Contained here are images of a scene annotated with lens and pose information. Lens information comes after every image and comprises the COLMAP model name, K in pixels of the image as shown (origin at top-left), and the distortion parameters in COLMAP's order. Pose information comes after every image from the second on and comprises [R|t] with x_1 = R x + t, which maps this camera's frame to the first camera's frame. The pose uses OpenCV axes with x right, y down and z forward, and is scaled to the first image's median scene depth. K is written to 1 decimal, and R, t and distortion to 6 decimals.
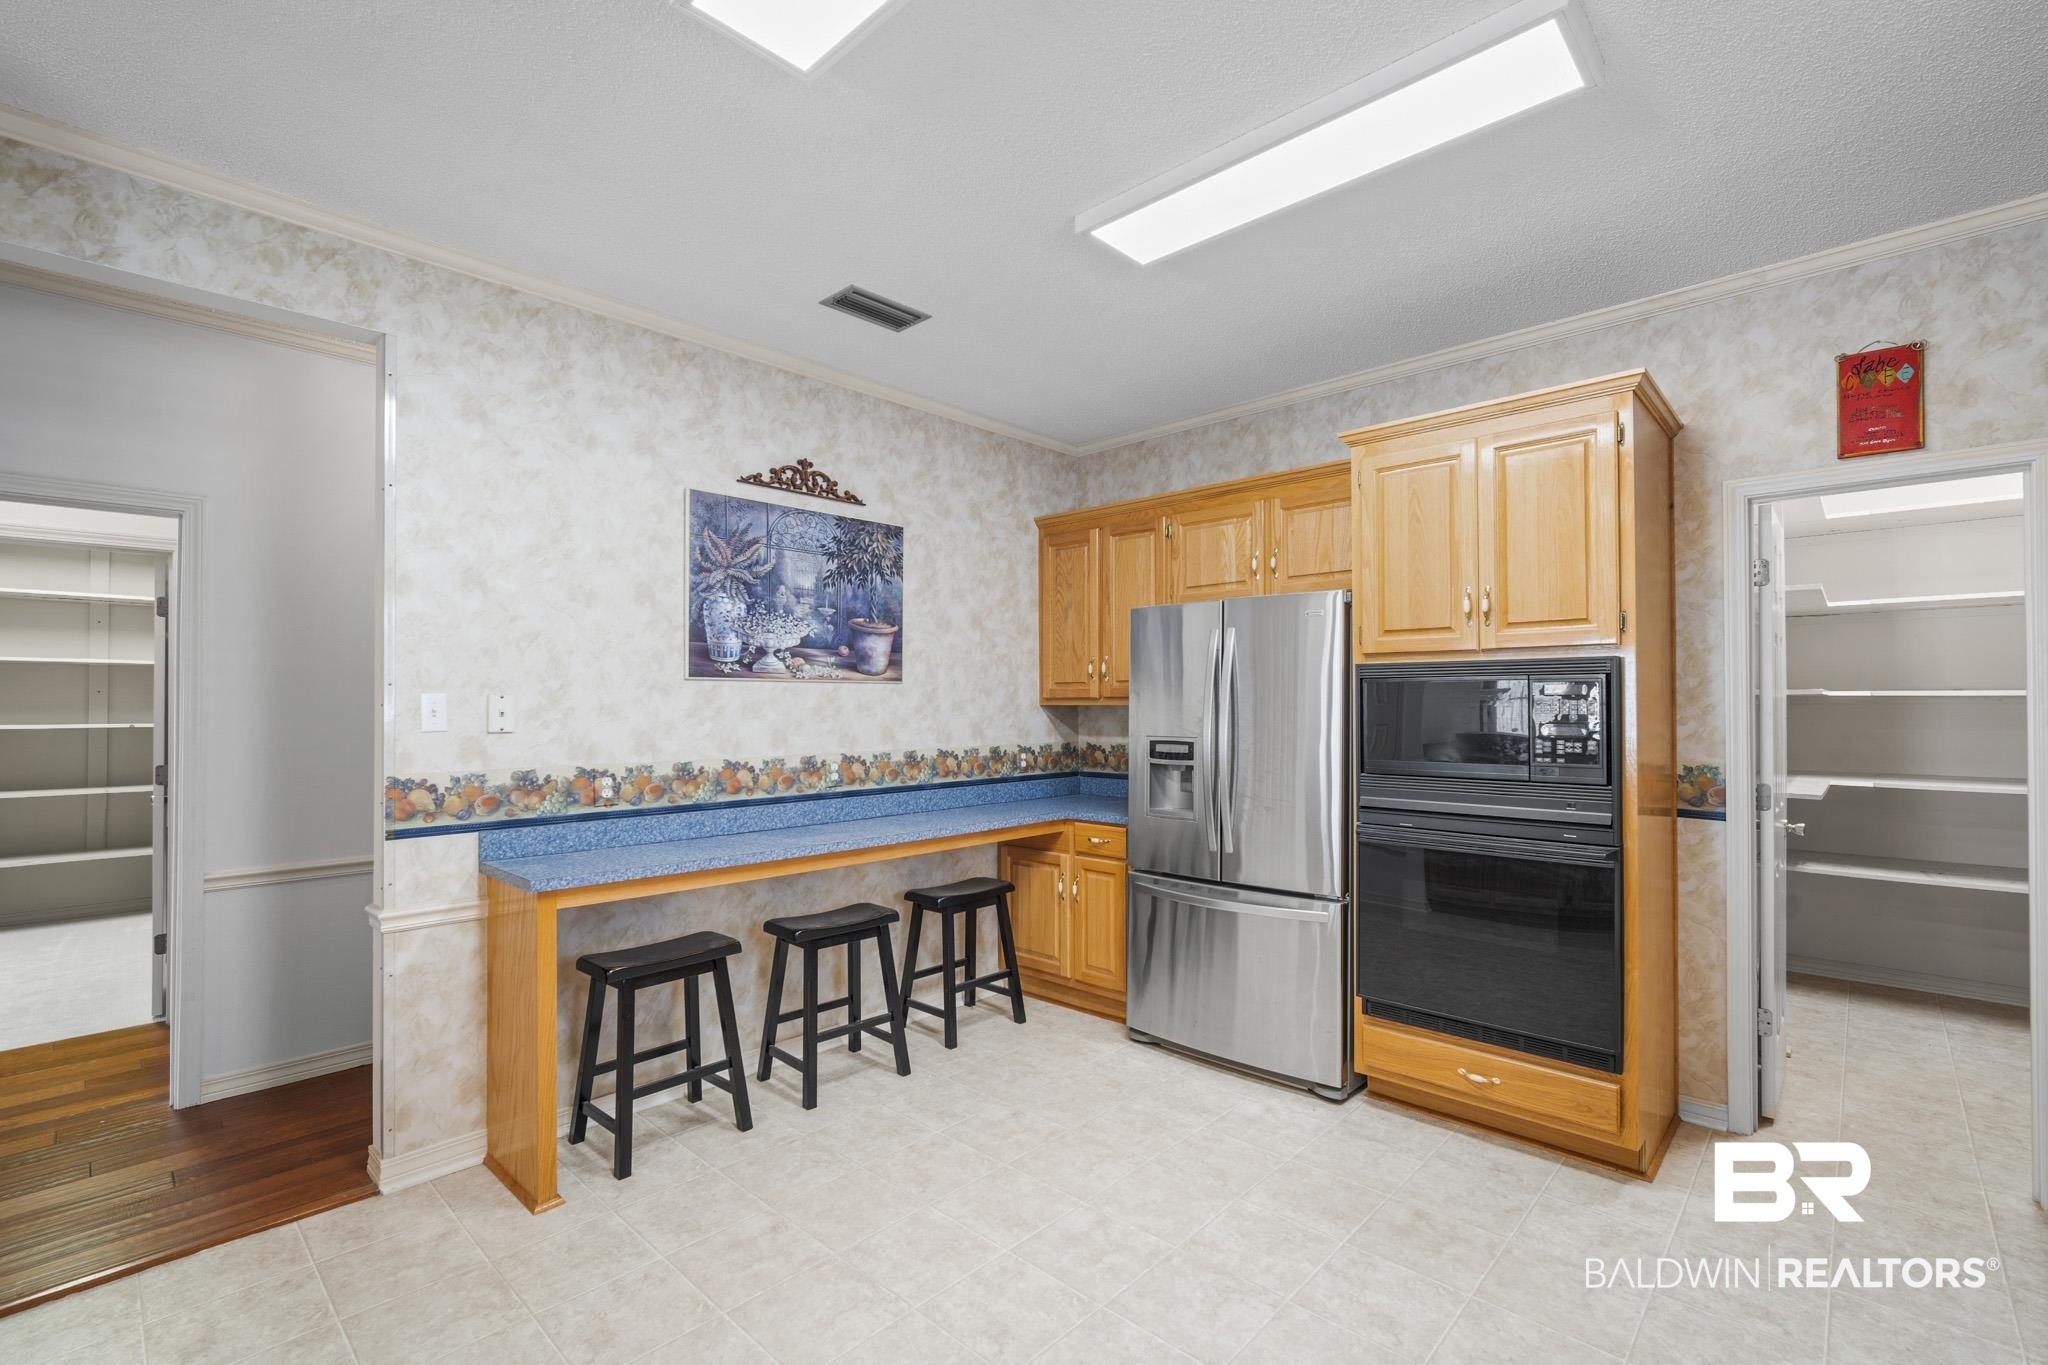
lens RADIAL K [[928.3, 0, 1018.9], [0, 928.3, 695.2], [0, 0, 1]] dist [0.002149, 0.000476]
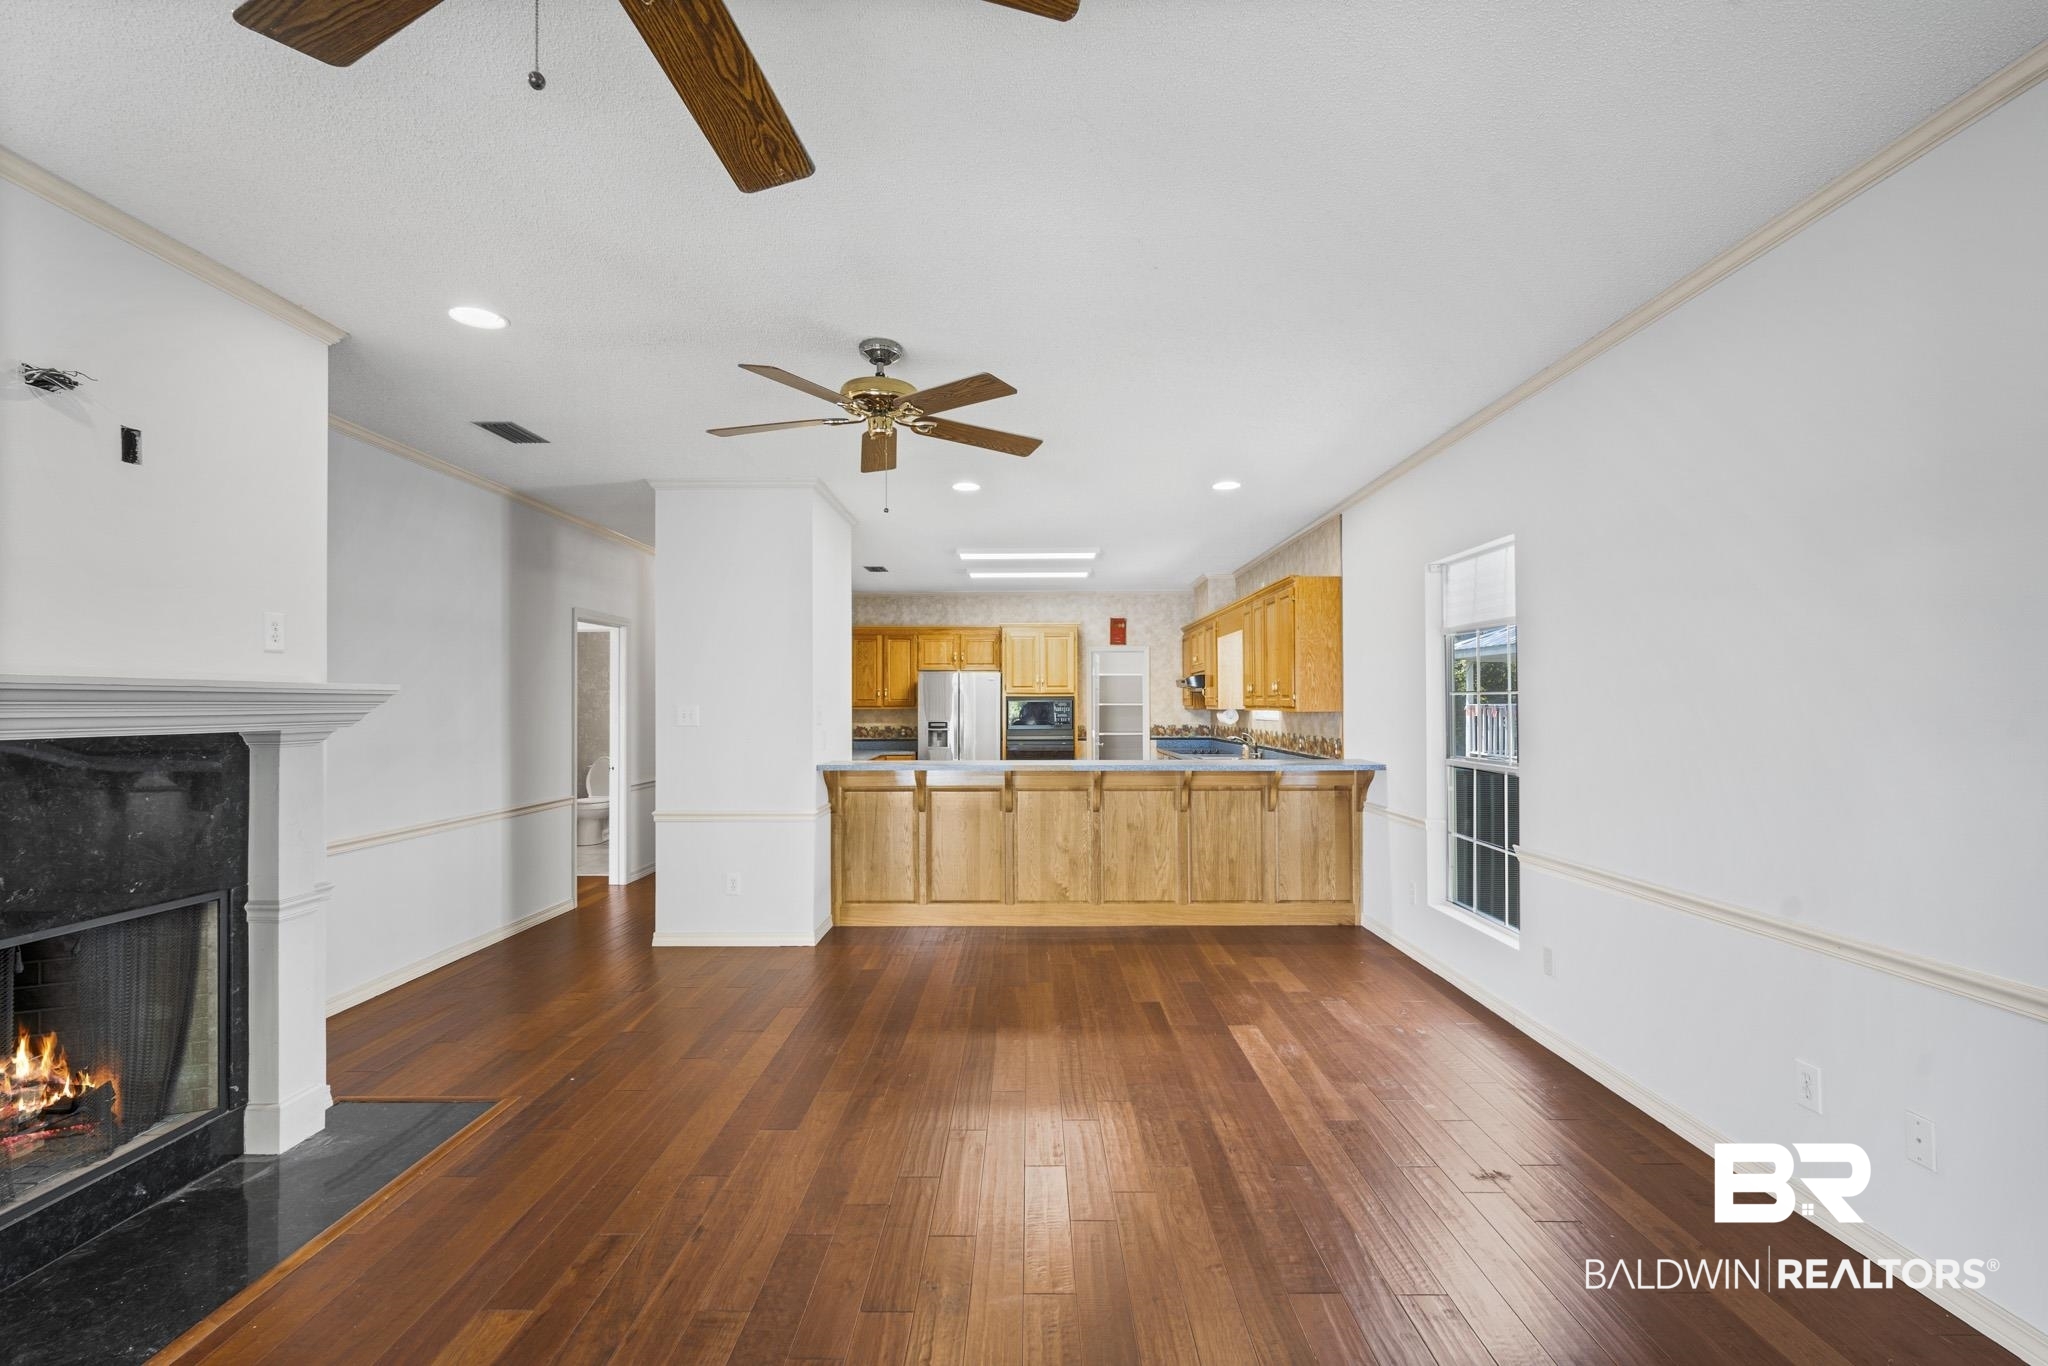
lens RADIAL K [[978.0, 0, 1019.5], [0, 978.0, 692.6], [0, 0, 1]] dist [-0.001196, 0.000449]
pose [[0.729640, 0.009898, 0.683760, -1.708071], [-0.005454, 0.999948, -0.008654, -0.015810], [-0.683810, 0.002585, 0.729656, -1.341041]]
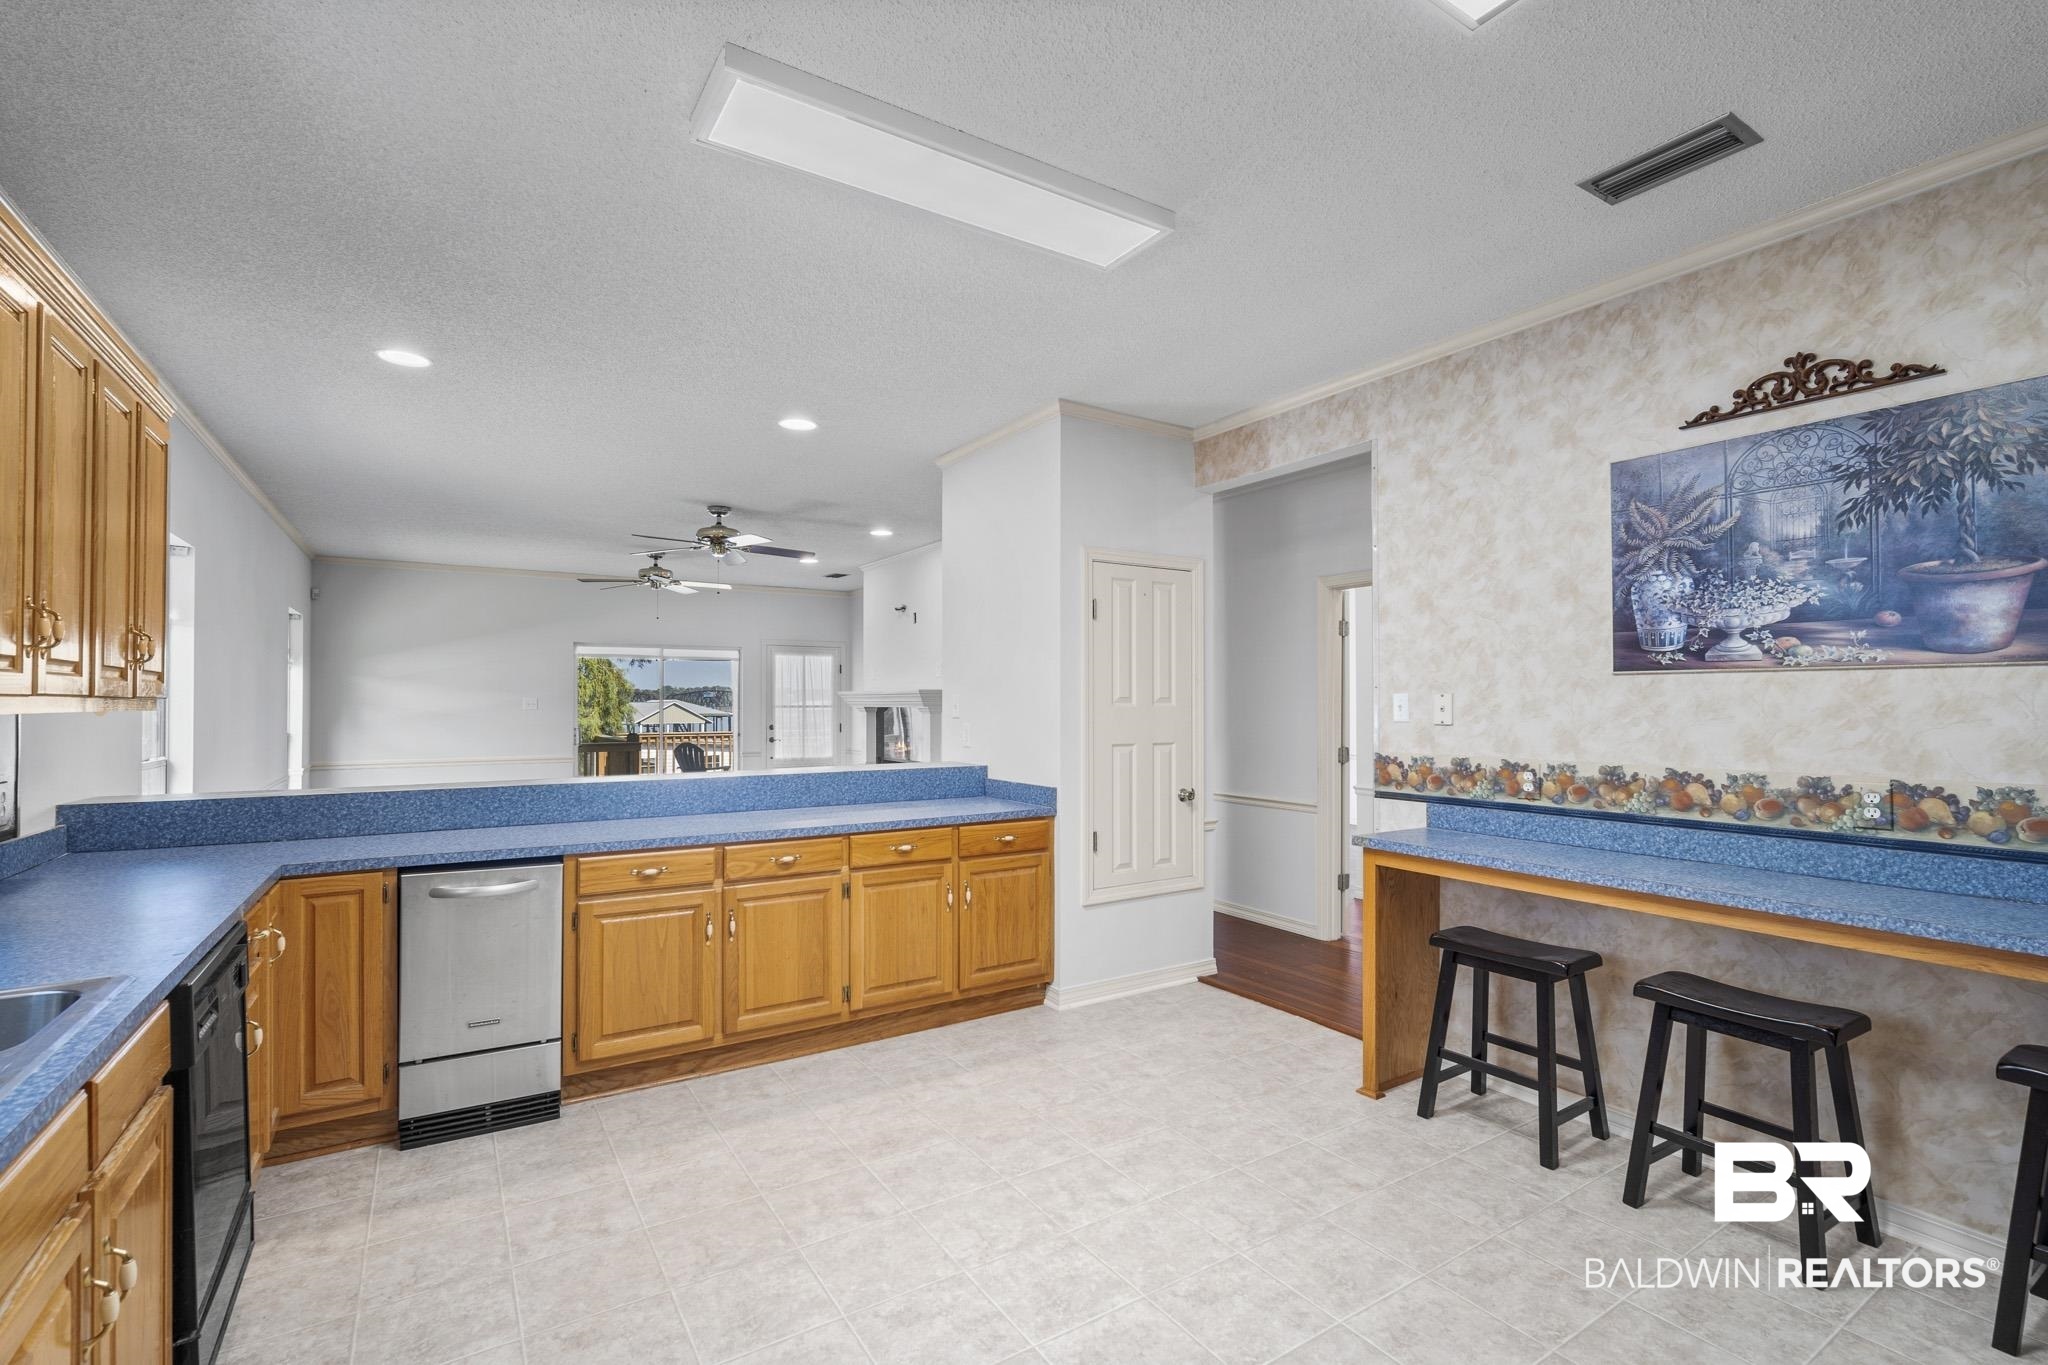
lens RADIAL K [[892.7, 0, 1023.6], [0, 892.7, 694.8], [0, 0, 1]] dist [-0.009967, 0.004108]
pose [[-0.232419, -0.004532, -0.972605, 0.588131], [0.010826, 0.999915, -0.007246, 0.002767], [0.972555, -0.012214, -0.232350, 0.611766]]
